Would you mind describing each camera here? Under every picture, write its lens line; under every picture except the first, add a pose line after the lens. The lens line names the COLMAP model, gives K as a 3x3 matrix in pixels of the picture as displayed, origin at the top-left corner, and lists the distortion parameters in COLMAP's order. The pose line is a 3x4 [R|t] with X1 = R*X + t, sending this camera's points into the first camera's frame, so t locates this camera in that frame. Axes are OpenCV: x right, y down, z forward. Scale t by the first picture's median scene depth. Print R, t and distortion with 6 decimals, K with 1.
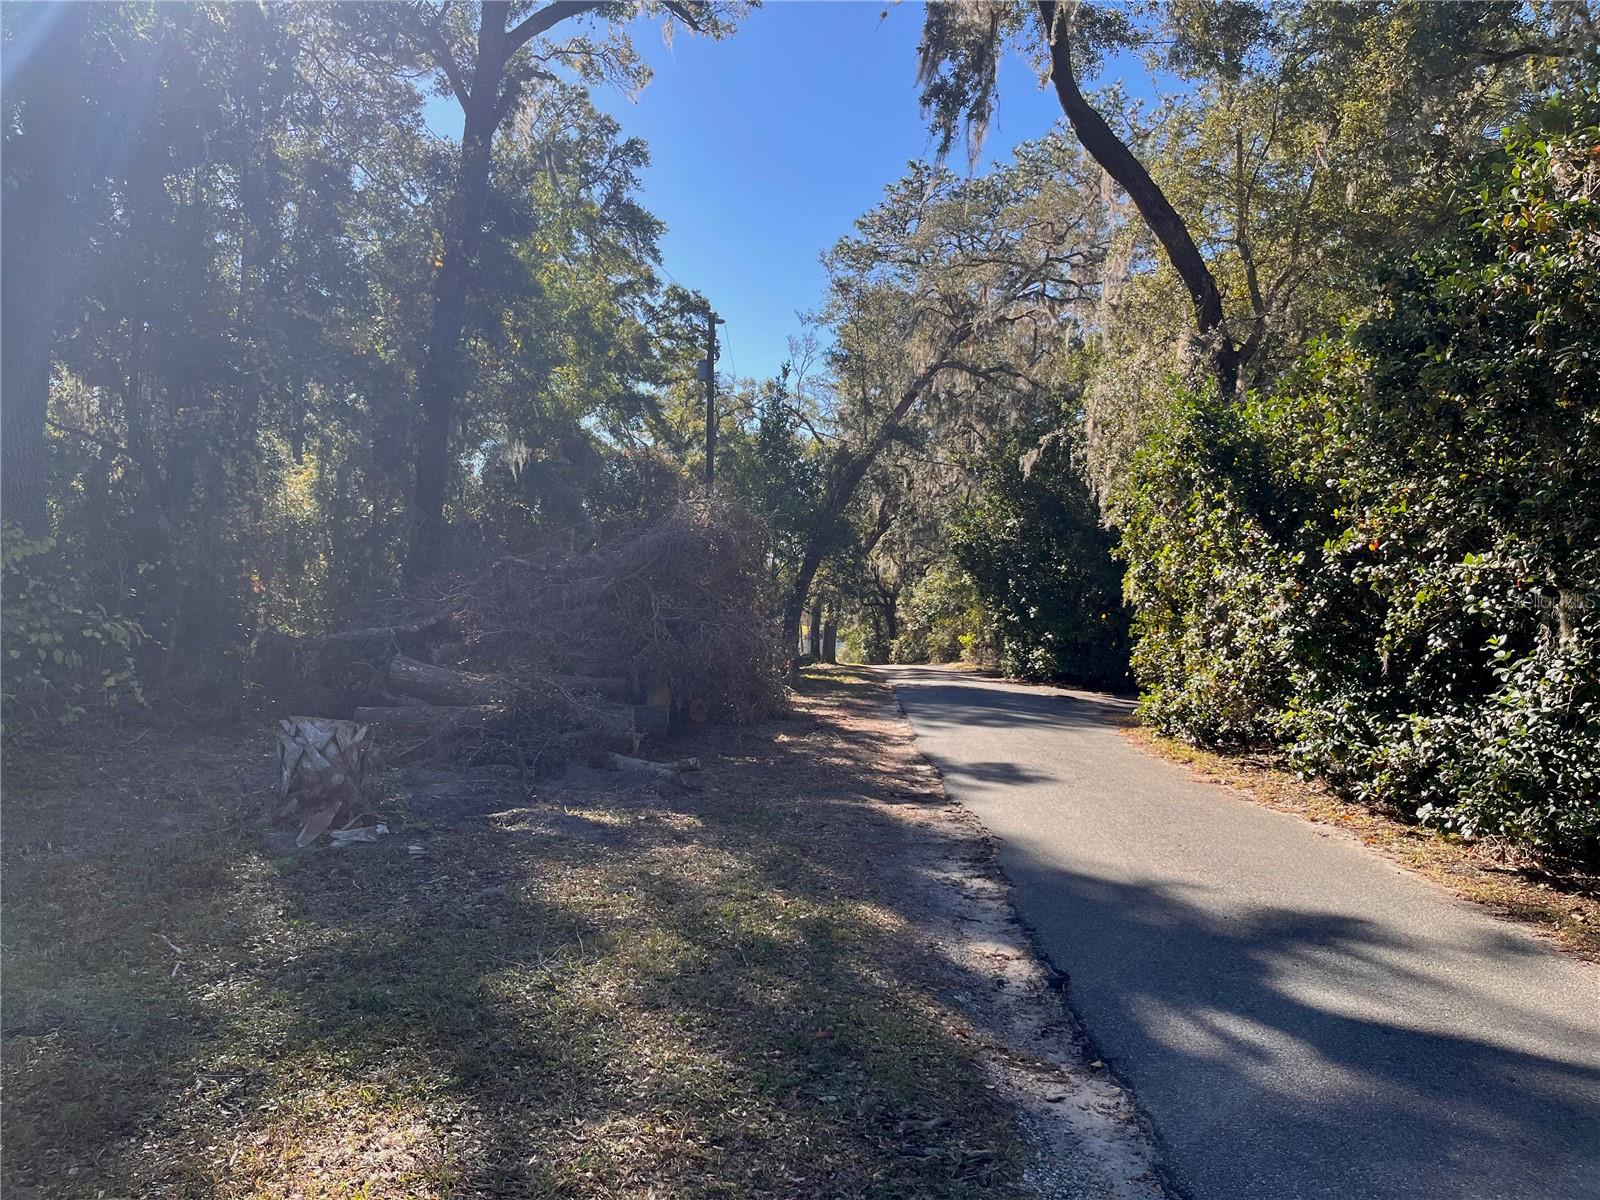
lens RADIAL K [[1201.1, 0, 795.2], [0, 1201.1, 603.1], [0, 0, 1]] dist [0.067485, -0.092032]
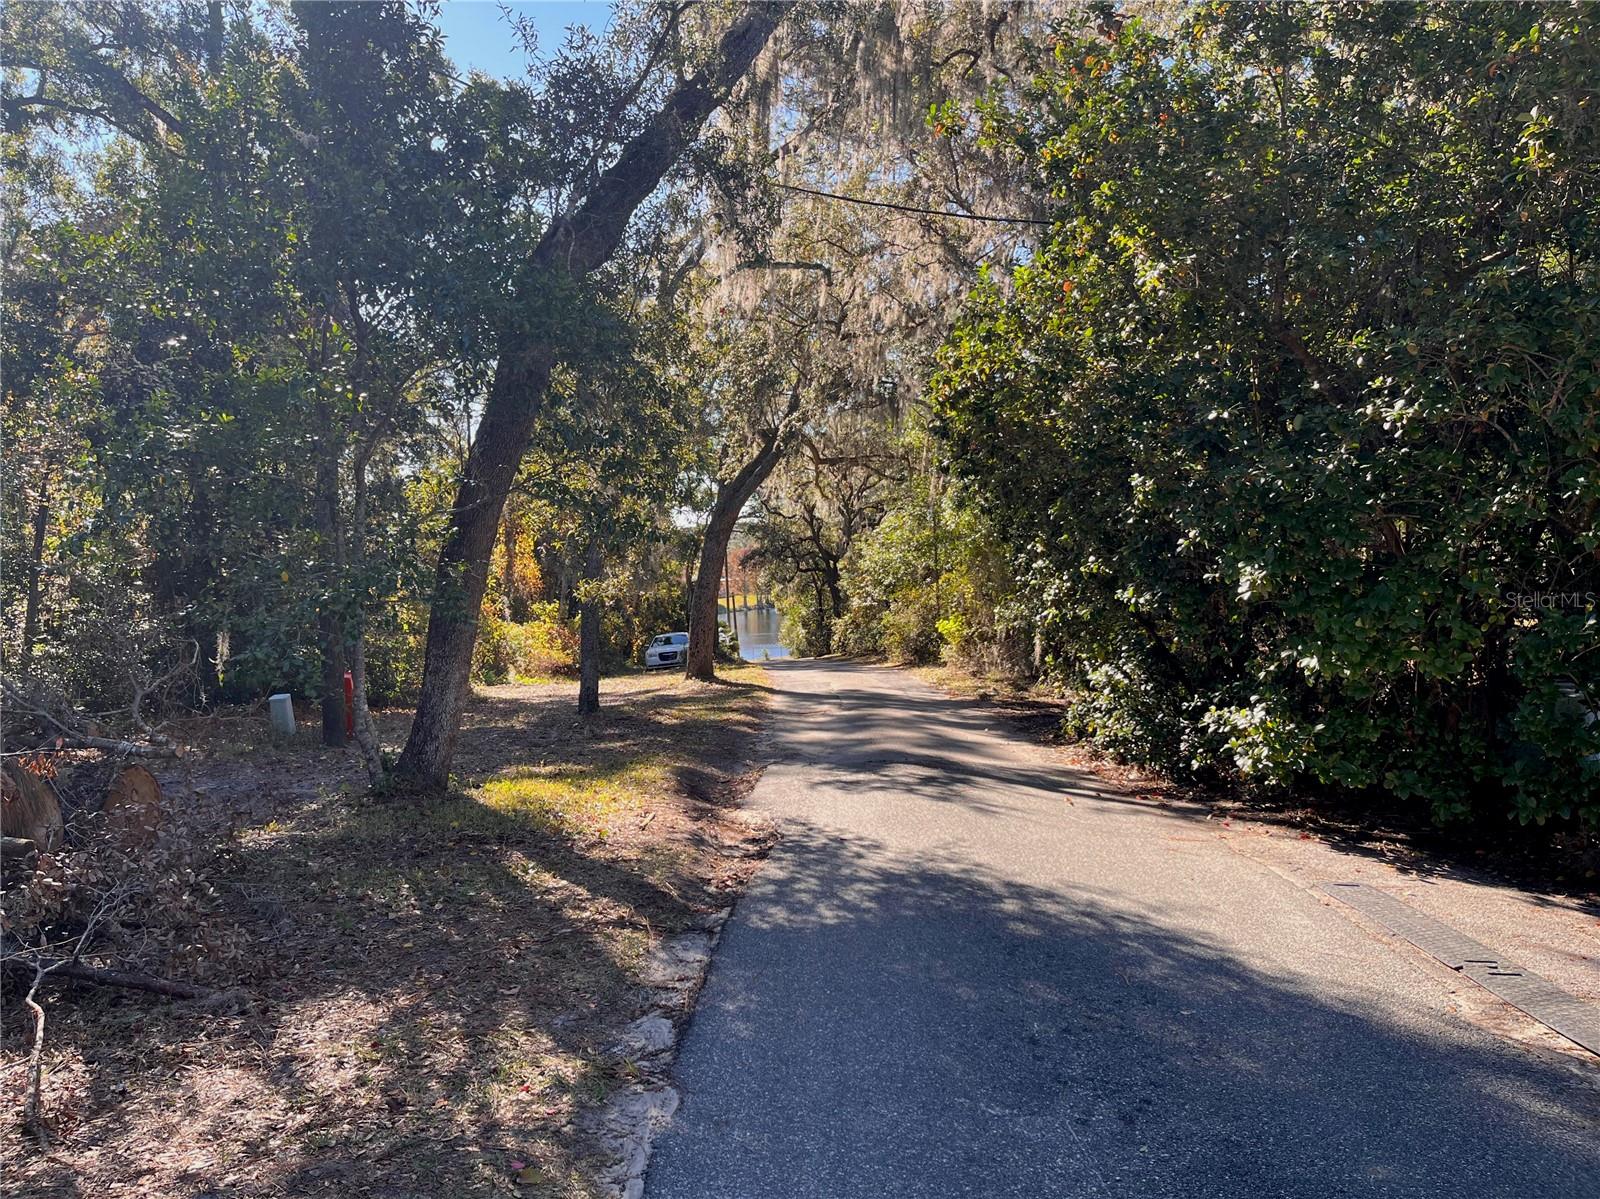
lens RADIAL K [[1201.1, 0, 795.2], [0, 1201.1, 602.6], [0, 0, 1]] dist [0.067485, -0.092032]
pose [[0.999232, -0.019881, 0.033779, 0.042141], [0.018978, 0.999459, 0.026843, 0.001673], [-0.034294, -0.026182, 0.999069, 0.365868]]
